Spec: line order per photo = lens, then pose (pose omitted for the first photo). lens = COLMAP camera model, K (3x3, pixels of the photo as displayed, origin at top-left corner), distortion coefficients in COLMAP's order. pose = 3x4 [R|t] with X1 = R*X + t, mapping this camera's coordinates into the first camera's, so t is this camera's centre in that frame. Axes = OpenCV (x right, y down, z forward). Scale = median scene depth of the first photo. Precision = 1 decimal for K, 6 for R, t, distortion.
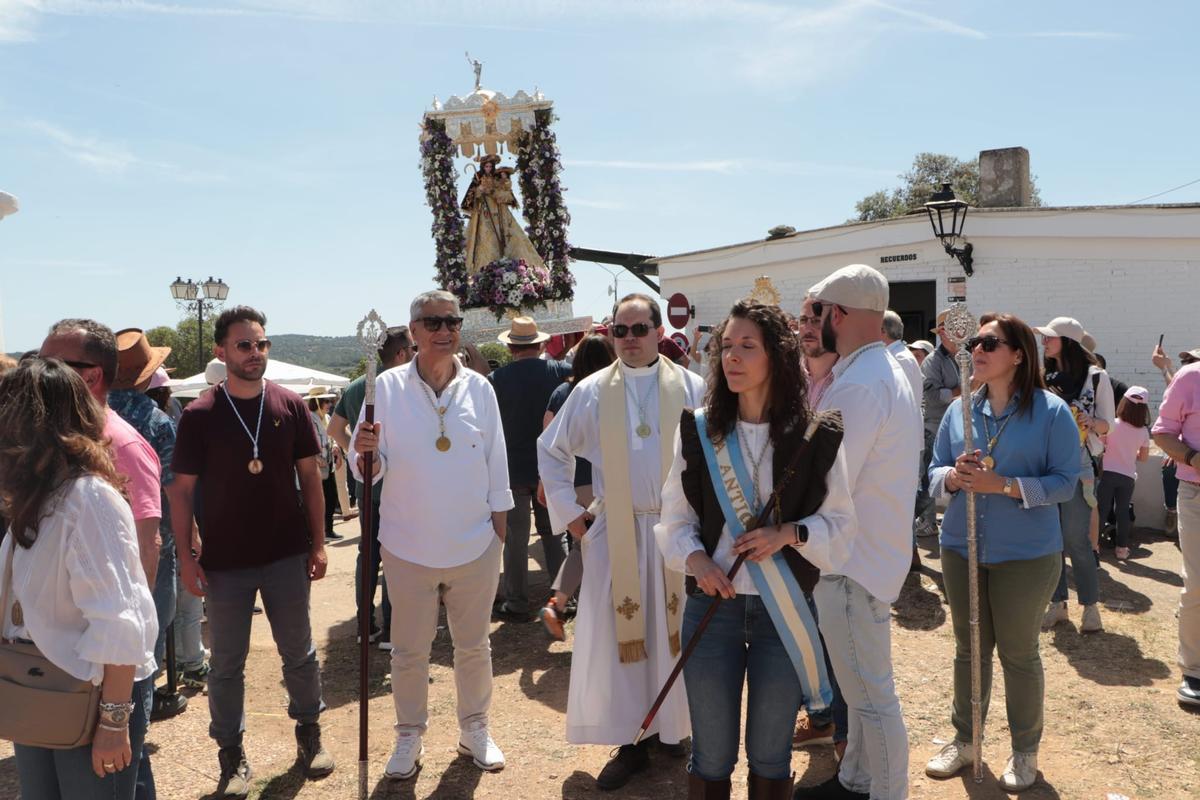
lens RADIAL K [[1002.1, 0, 598.2], [0, 1002.1, 394.1], [0, 0, 1]] dist [-0.156155, 0.075775]
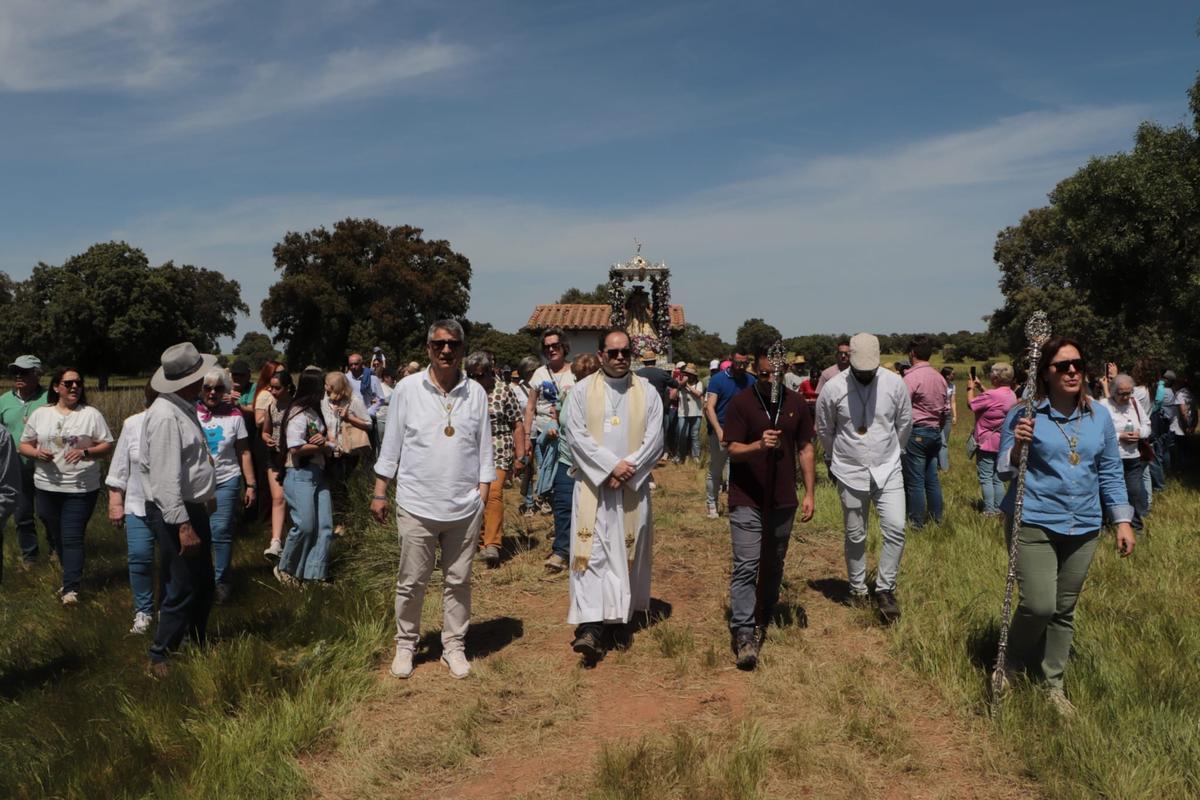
lens RADIAL K [[1002.1, 0, 600.2], [0, 1002.1, 399.8], [0, 0, 1]] dist [-0.156155, 0.075775]
pose [[0.985910, 0.130950, -0.104087, 0.073912], [-0.127069, 0.990956, 0.043117, -0.074385], [0.108792, -0.029283, 0.993633, -1.307484]]
